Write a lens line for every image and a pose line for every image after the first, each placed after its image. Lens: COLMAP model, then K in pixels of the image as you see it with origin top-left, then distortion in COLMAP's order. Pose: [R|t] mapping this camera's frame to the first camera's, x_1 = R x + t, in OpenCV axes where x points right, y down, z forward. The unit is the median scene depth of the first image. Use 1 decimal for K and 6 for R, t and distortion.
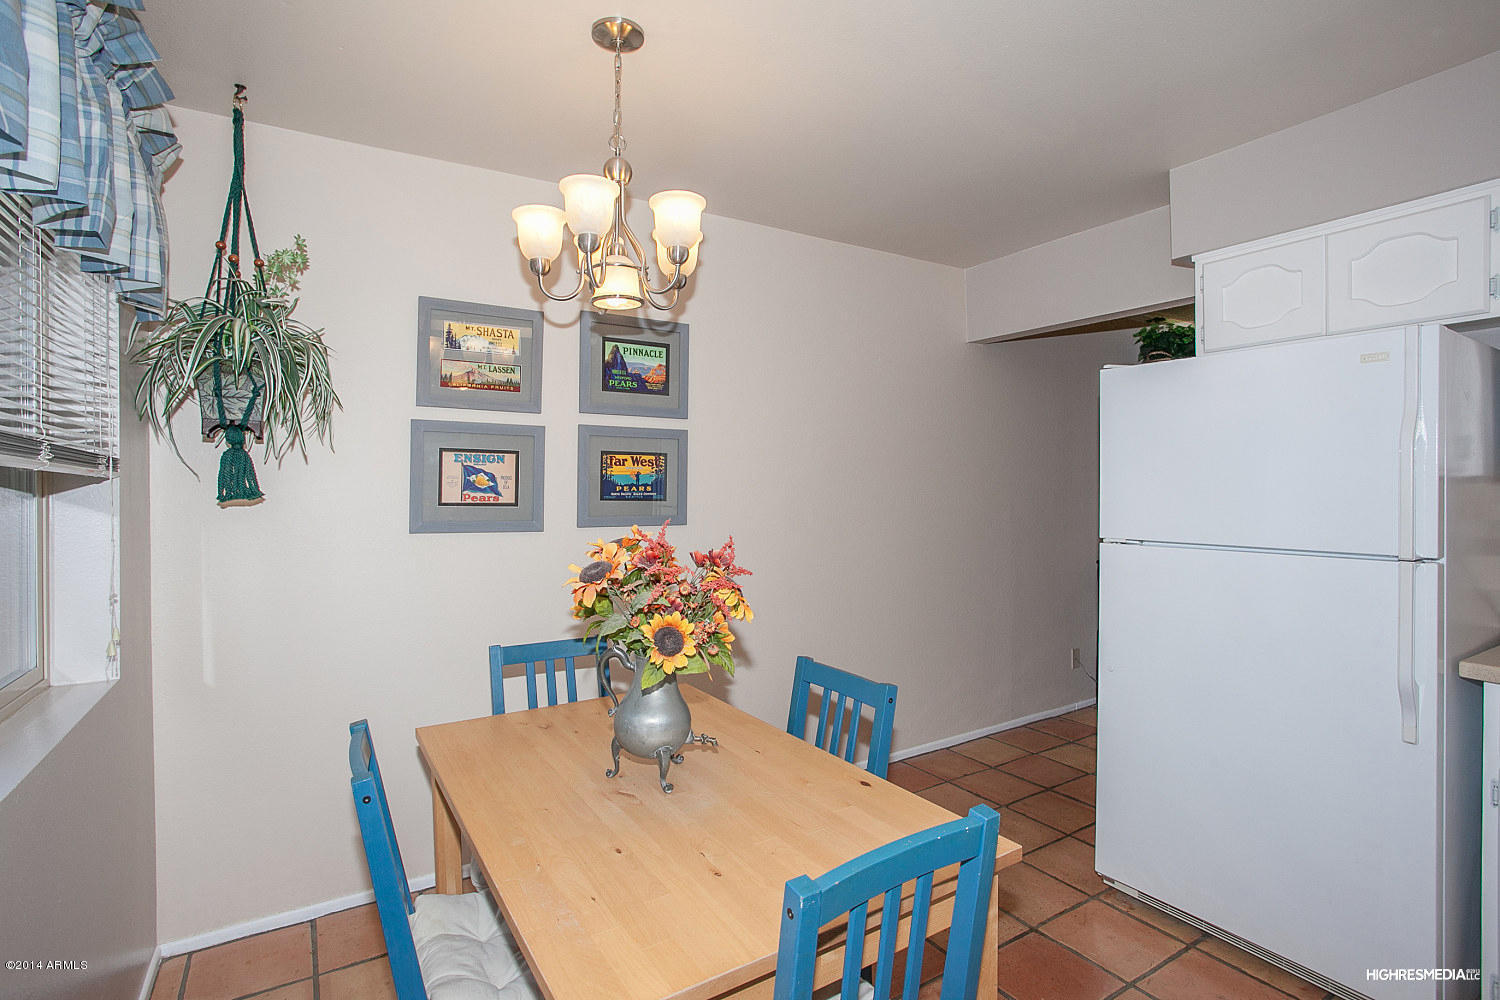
lens RADIAL K [[728.6, 0, 750.0], [0, 728.6, 500.0], [0, 0, 1]] dist [-0.033997, 0.000442]
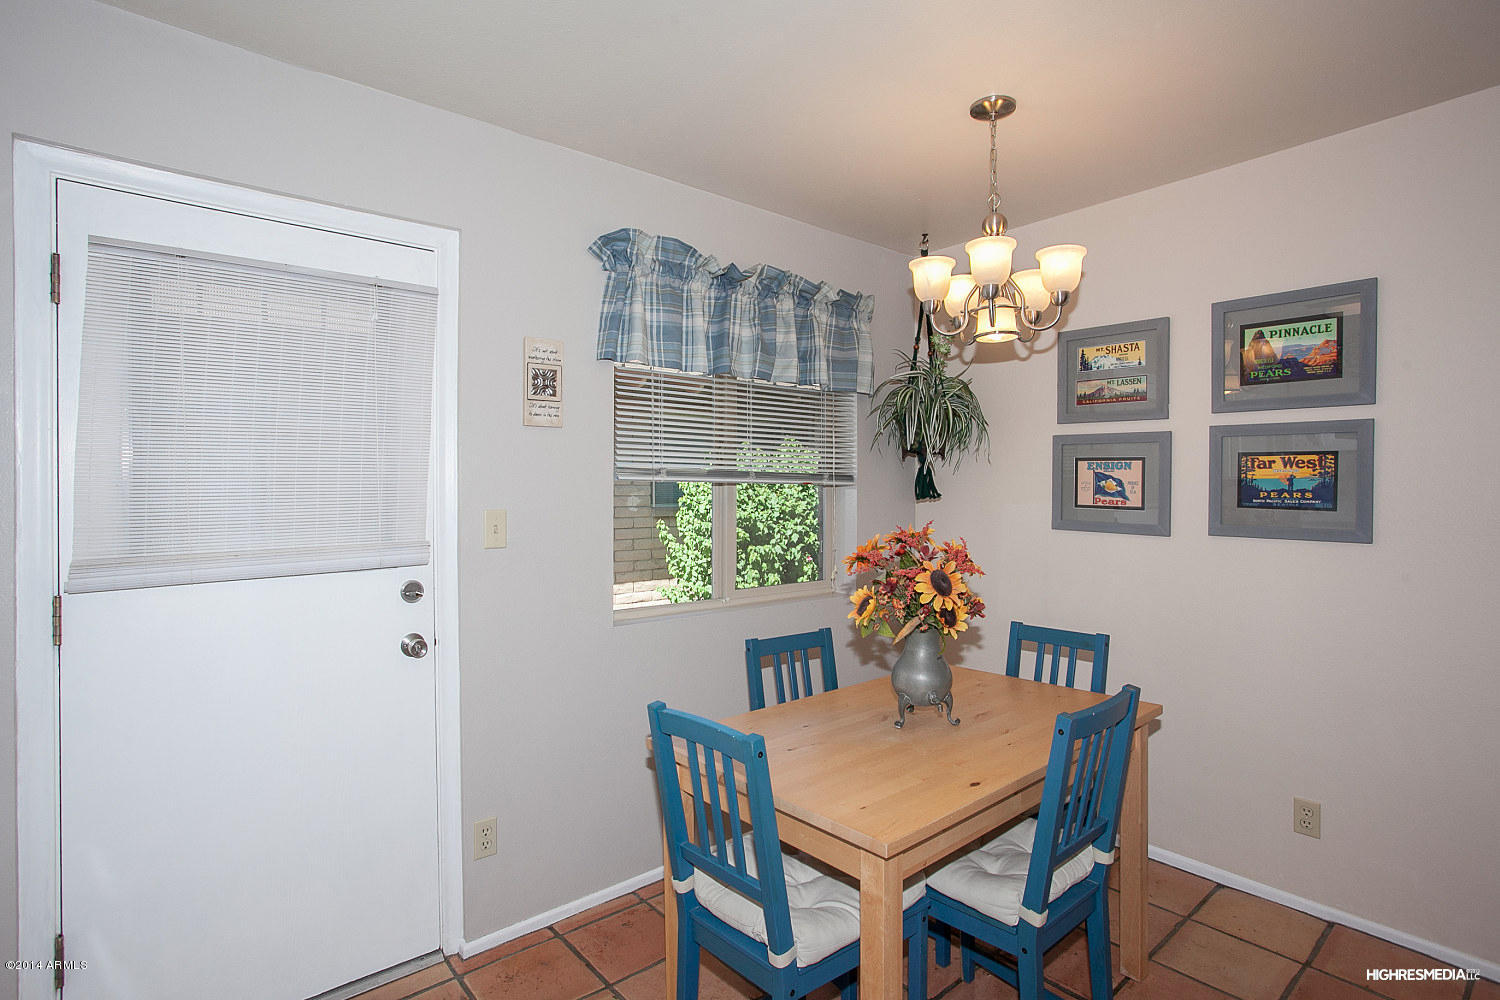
lens RADIAL K [[752.8, 0, 758.8], [0, 752.8, 487.2], [0, 0, 1]] dist [-0.062204, 0.032776]
pose [[0.166461, 0.005853, -0.986031, 0.637786], [-0.017998, 0.999834, 0.002896, -0.017915], [0.985884, 0.017264, 0.166539, 0.281059]]
